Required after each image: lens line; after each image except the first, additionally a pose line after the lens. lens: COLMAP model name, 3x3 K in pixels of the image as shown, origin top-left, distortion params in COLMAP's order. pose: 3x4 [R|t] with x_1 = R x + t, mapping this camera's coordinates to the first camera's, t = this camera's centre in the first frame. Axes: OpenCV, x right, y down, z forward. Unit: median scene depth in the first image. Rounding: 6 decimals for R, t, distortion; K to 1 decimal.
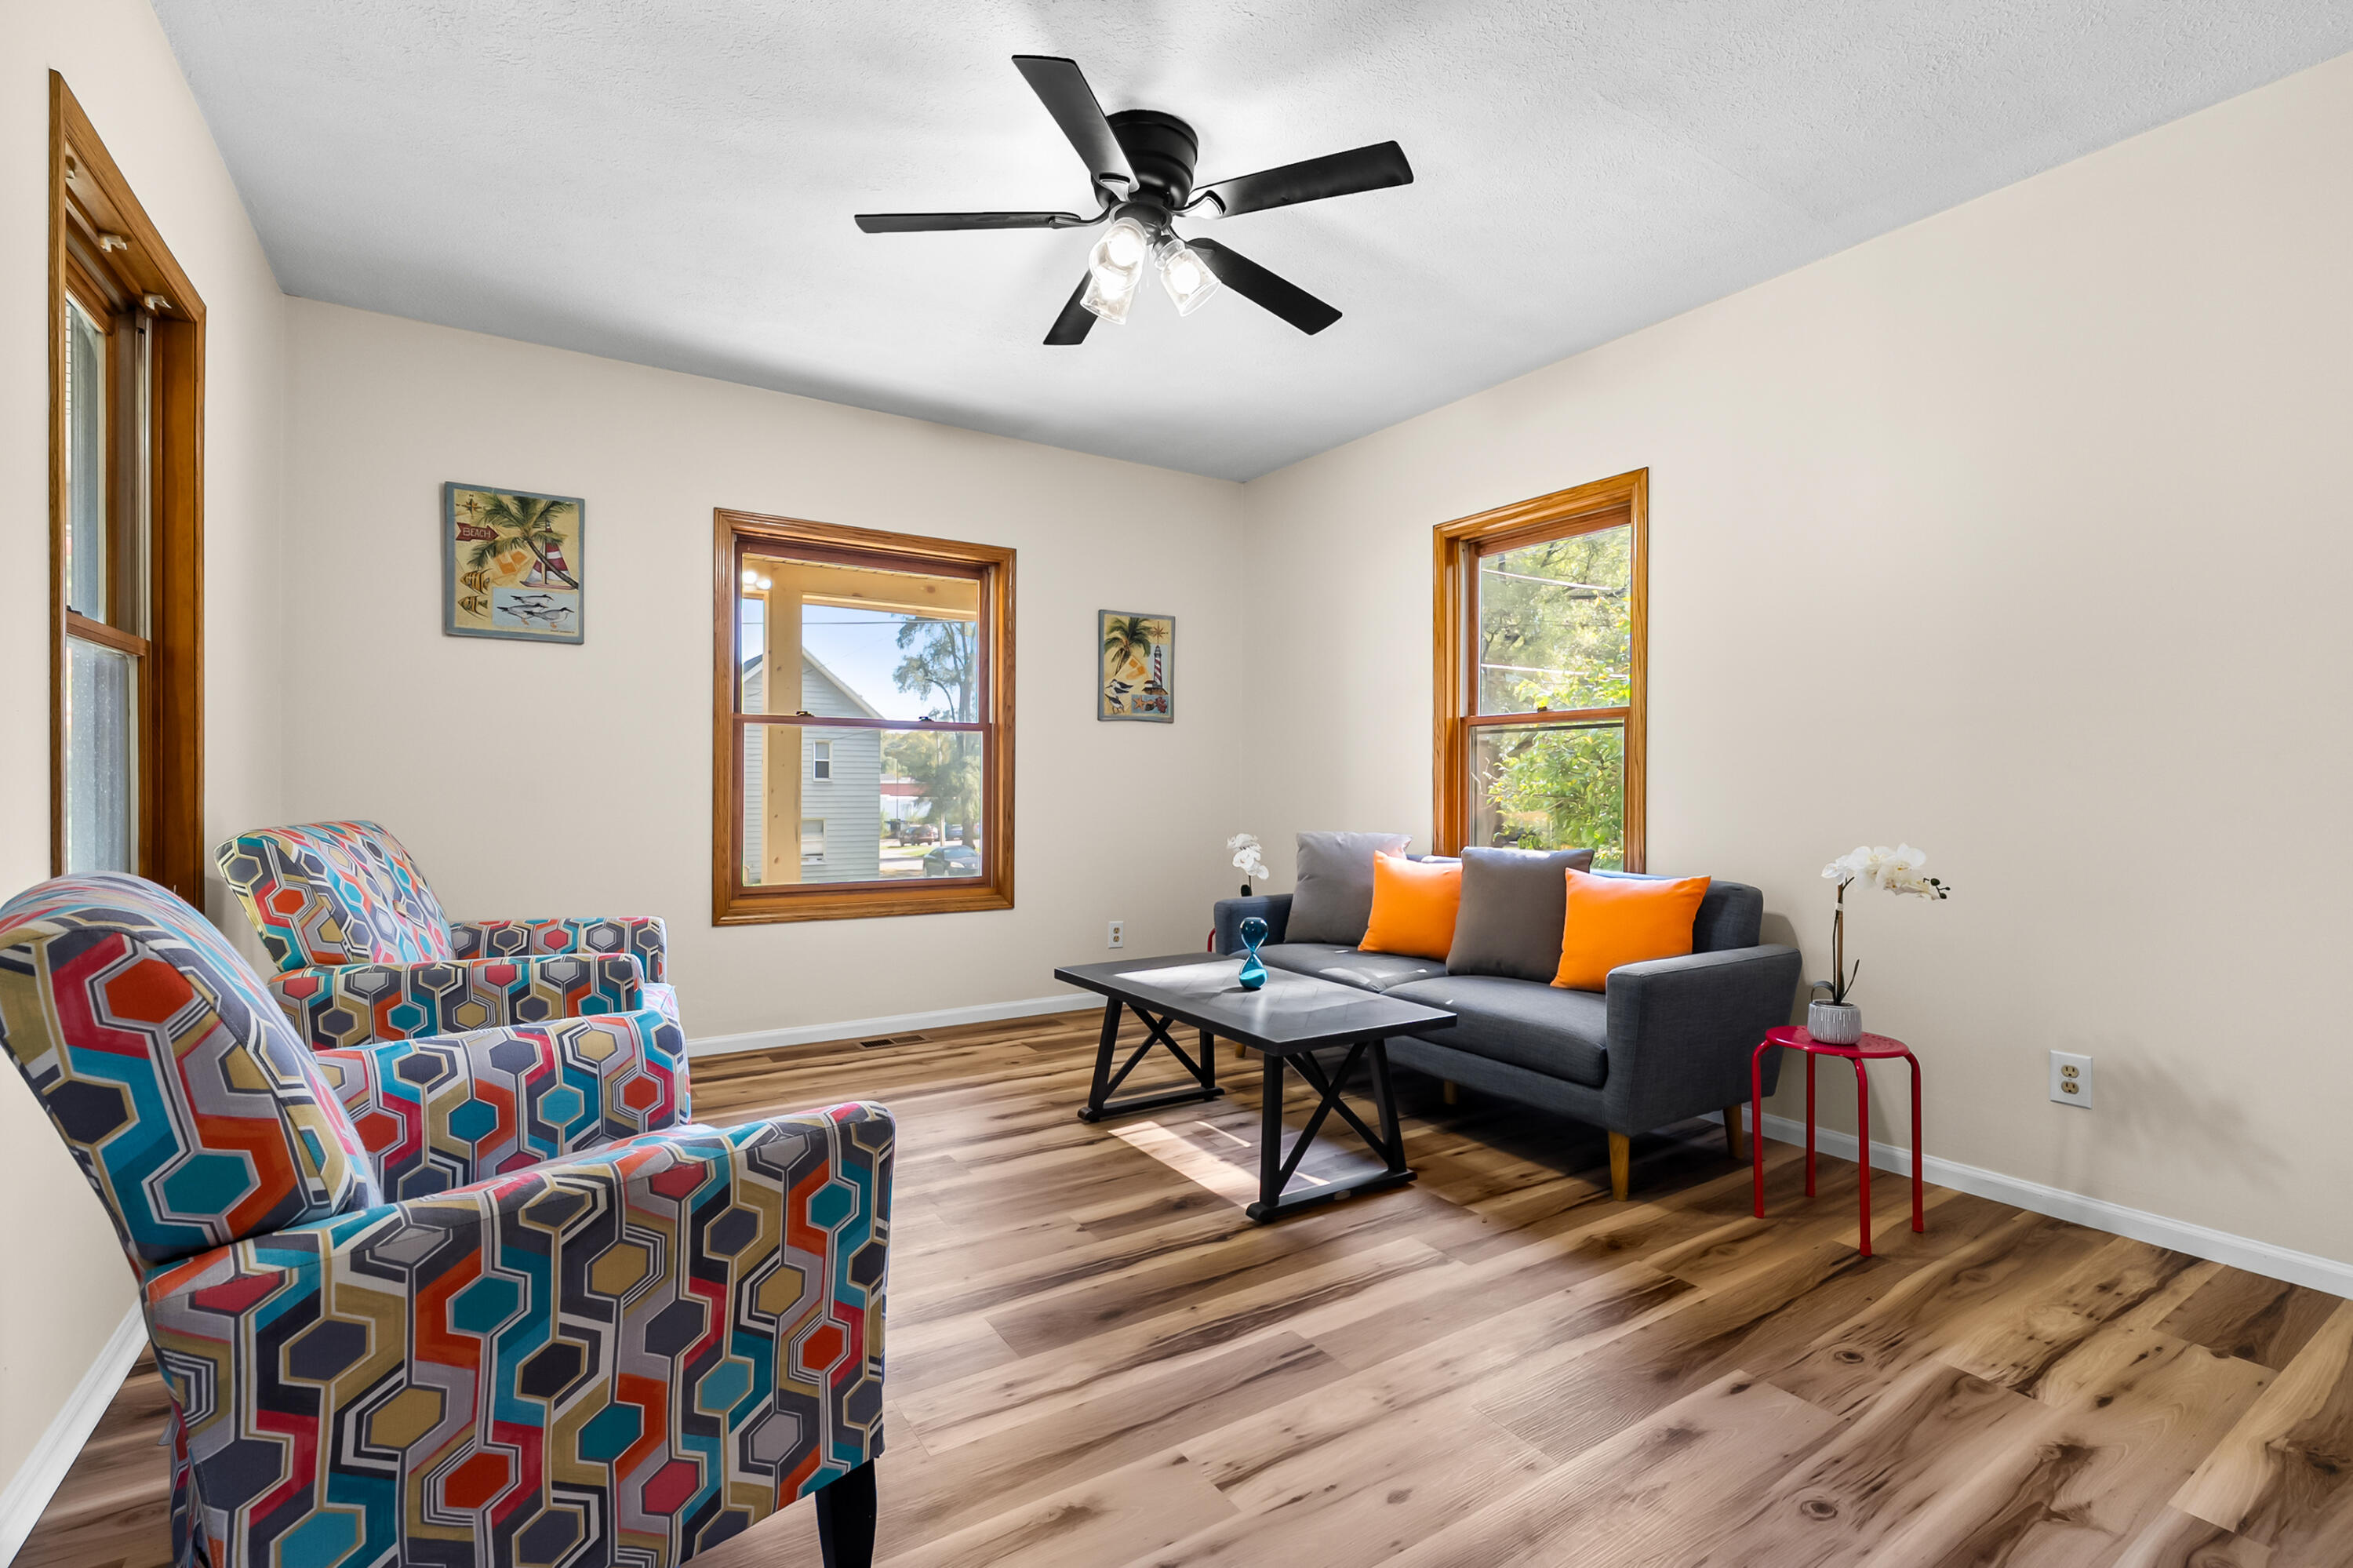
lens RADIAL K [[1064.7, 0, 1200.5], [0, 1064.7, 788.0], [0, 0, 1]] dist [-0.005761, 0.002308]
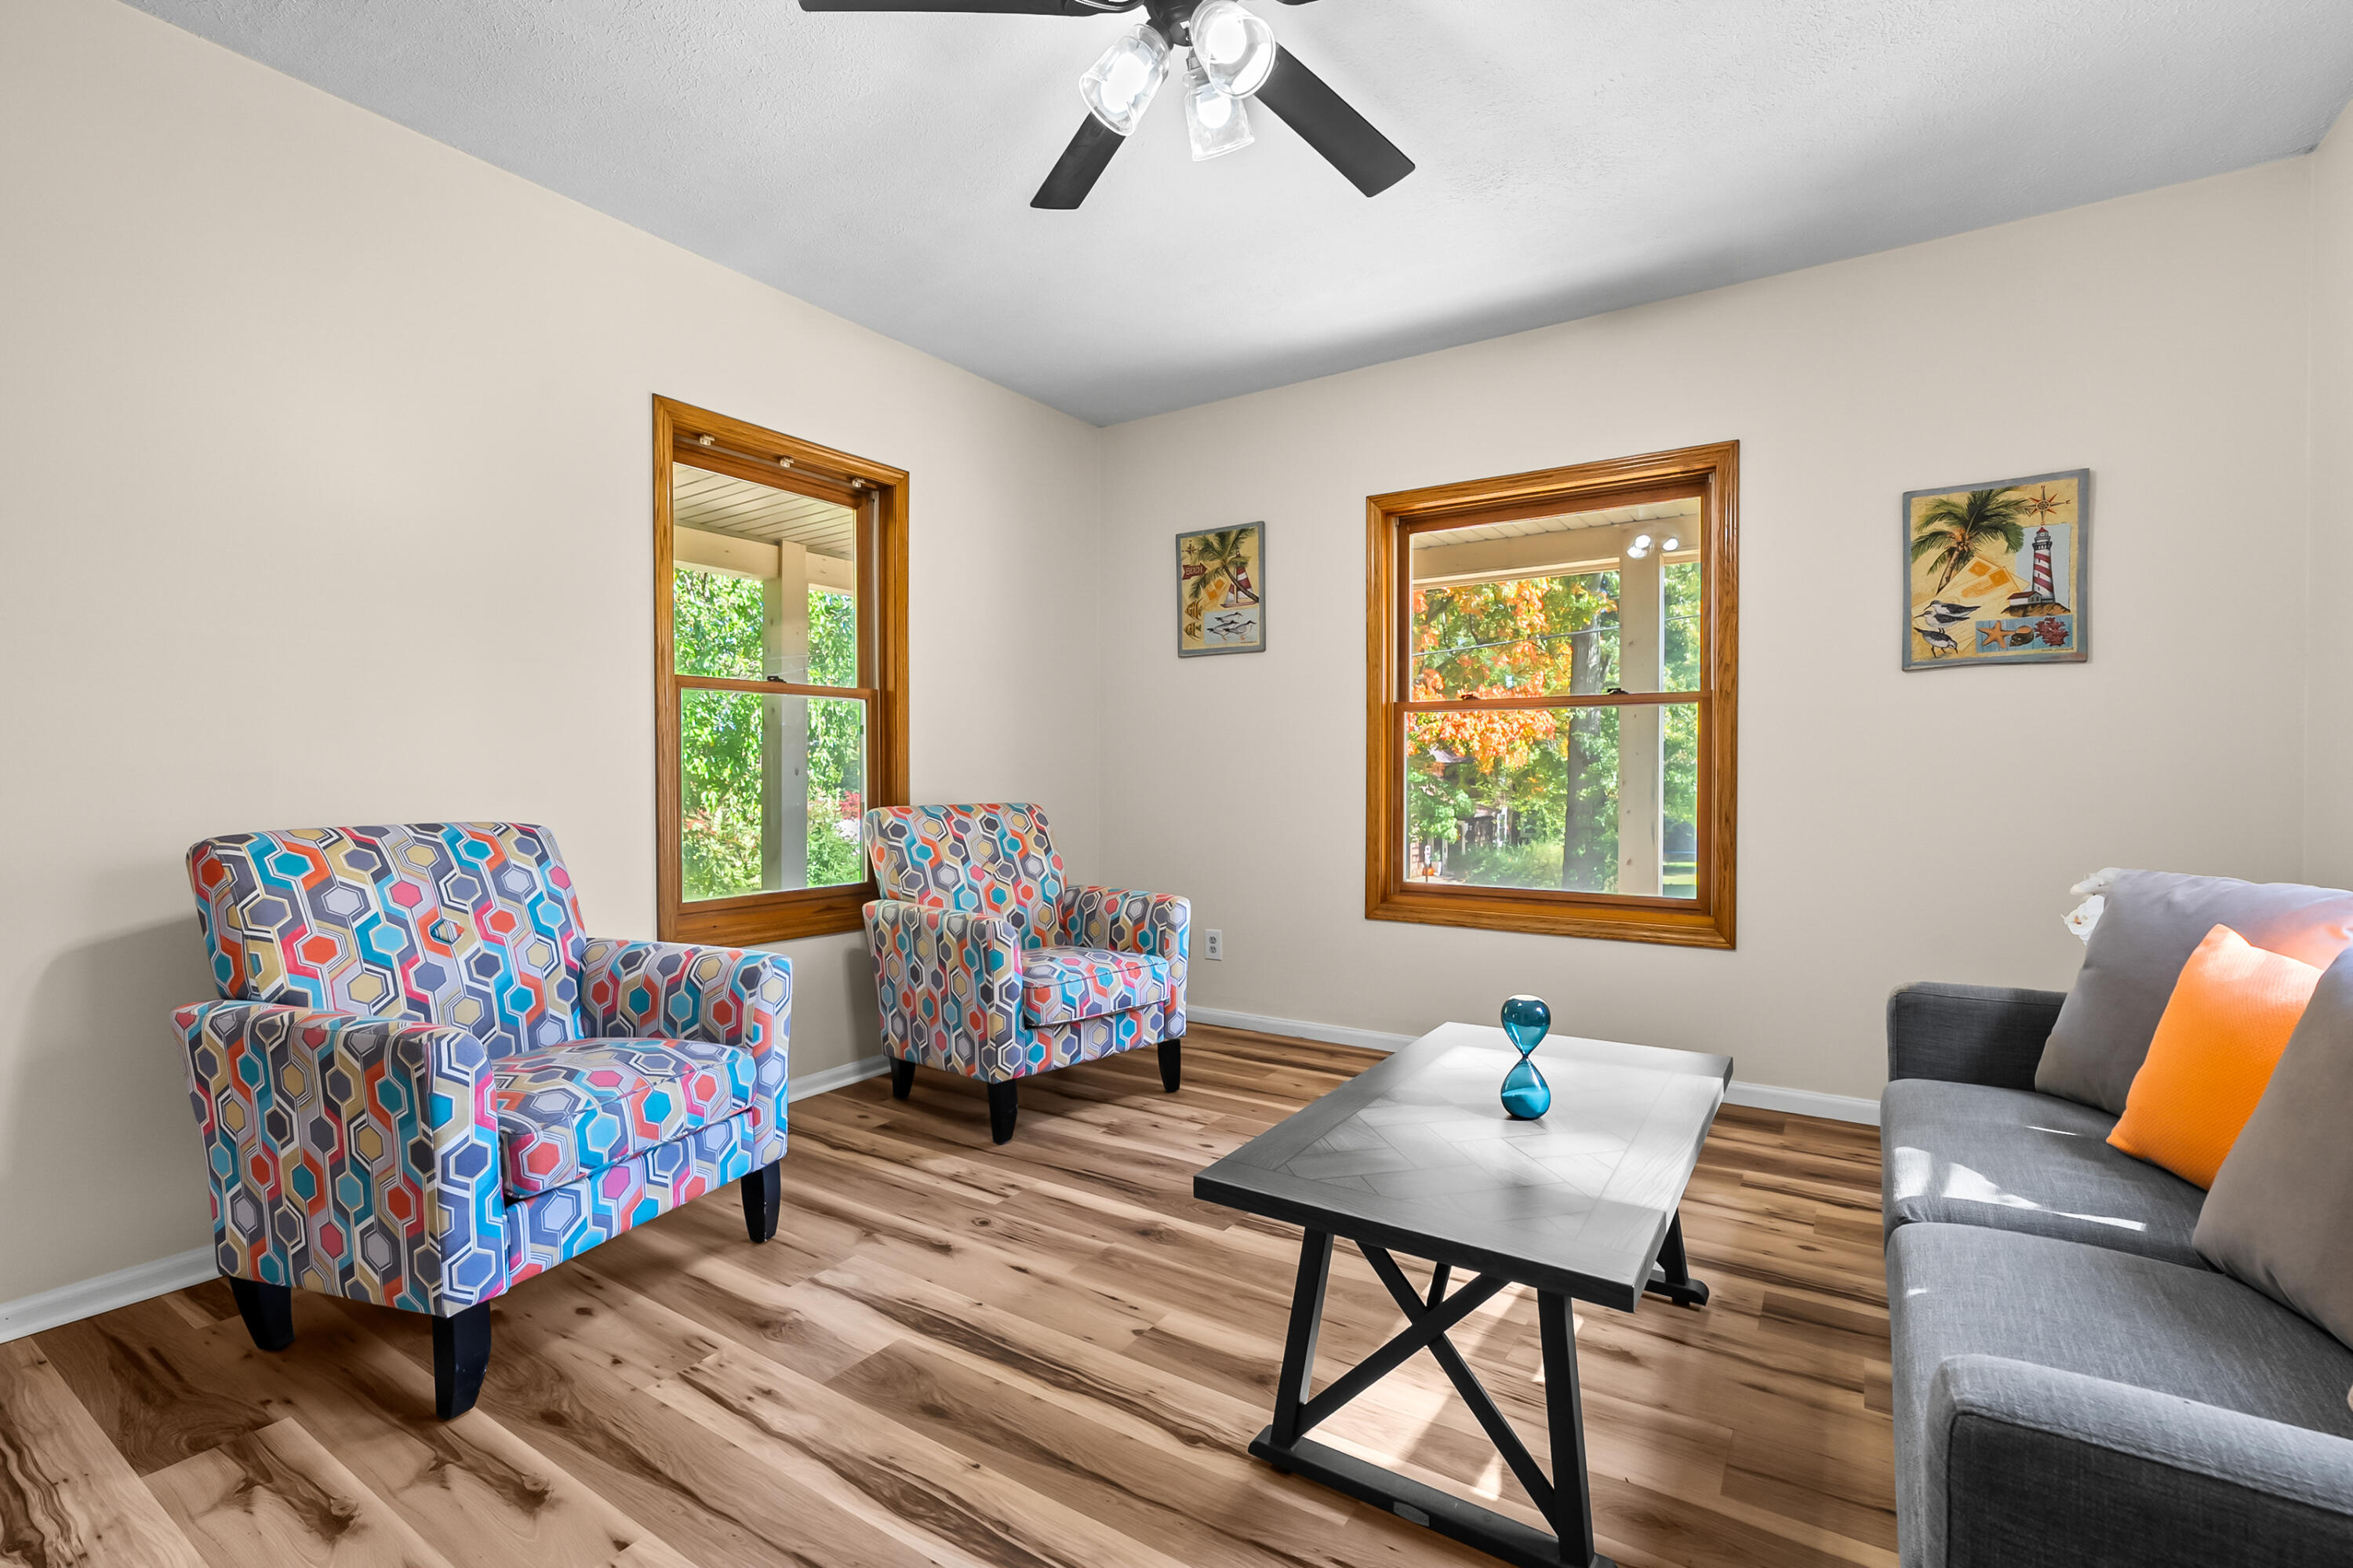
lens RADIAL K [[1064.7, 0, 1139.6], [0, 1064.7, 787.0], [0, 0, 1]] dist [-0.005761, 0.002308]
pose [[0.377714, 0.005389, -0.925907, 0.423142], [-0.000127, 0.999983, 0.005768, 0.001174], [0.925922, -0.002061, 0.377709, 0.475018]]
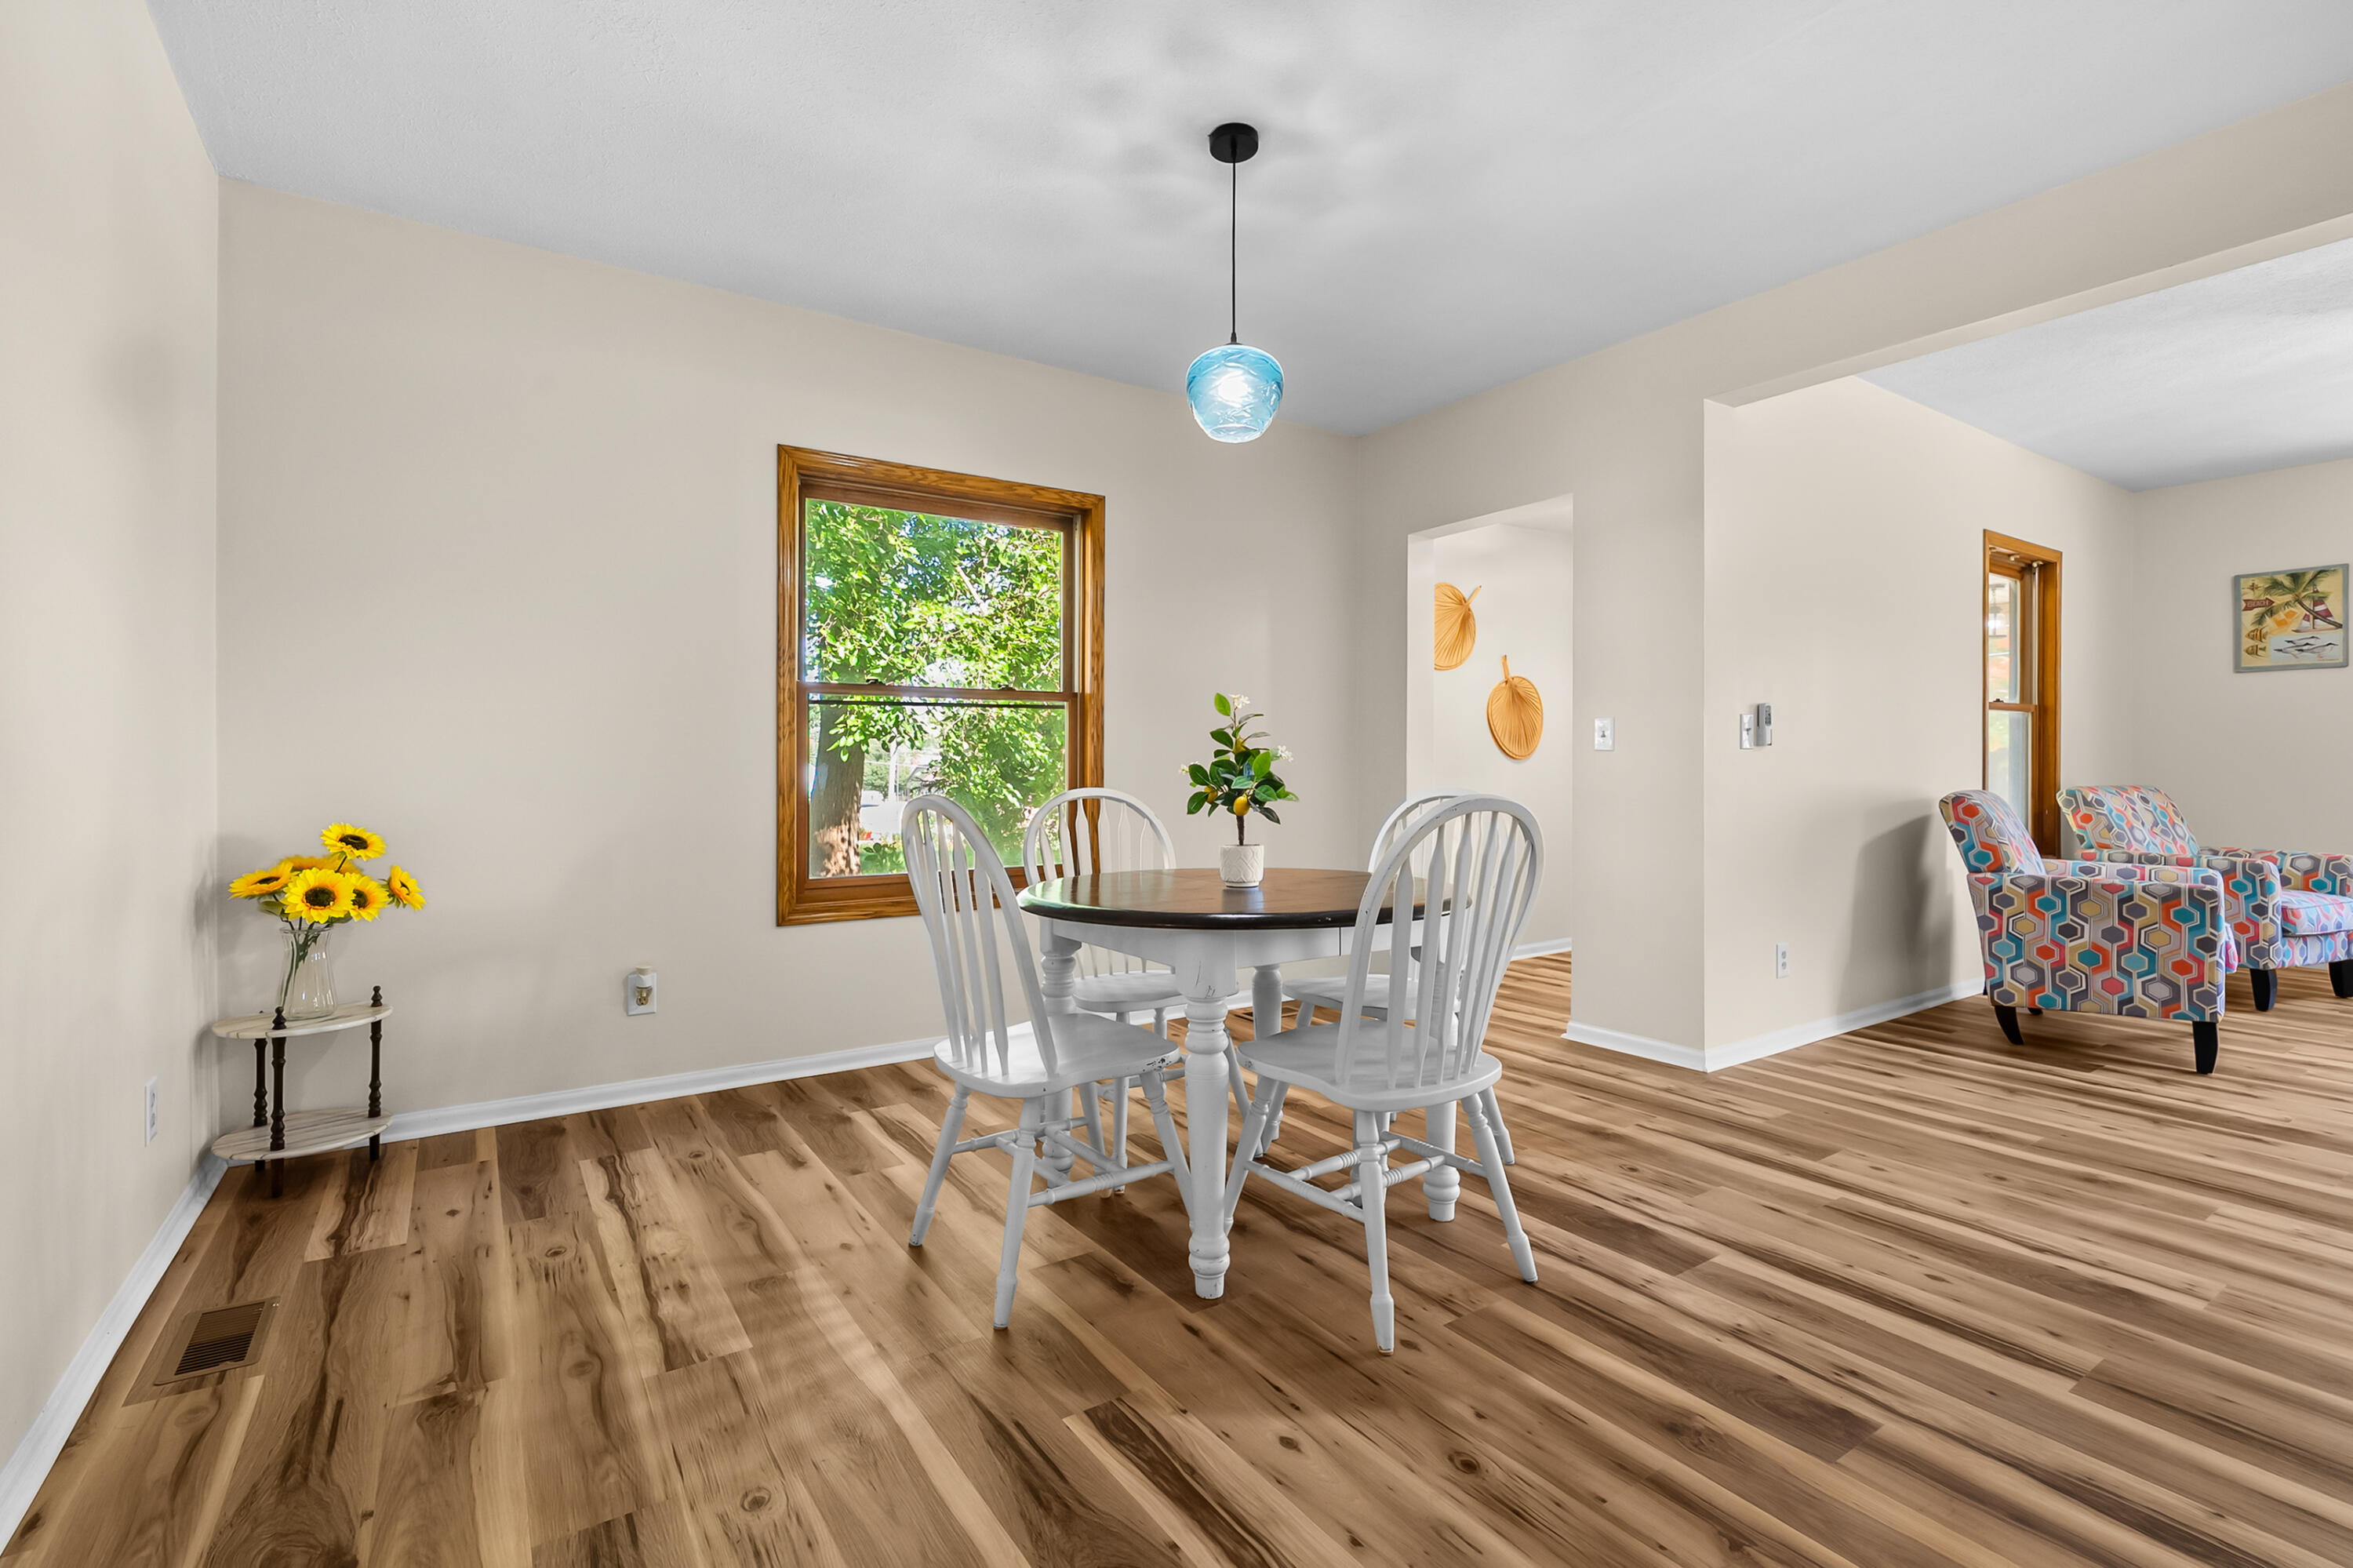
lens RADIAL K [[1064.7, 0, 1174.9], [0, 1064.7, 767.4], [0, 0, 1]] dist [-0.005761, 0.002308]
pose [[0.008541, -0.003579, -0.999957, 0.831834], [-0.007084, 0.999968, -0.003640, 0.013316], [0.999938, 0.007114, 0.008515, -0.573519]]
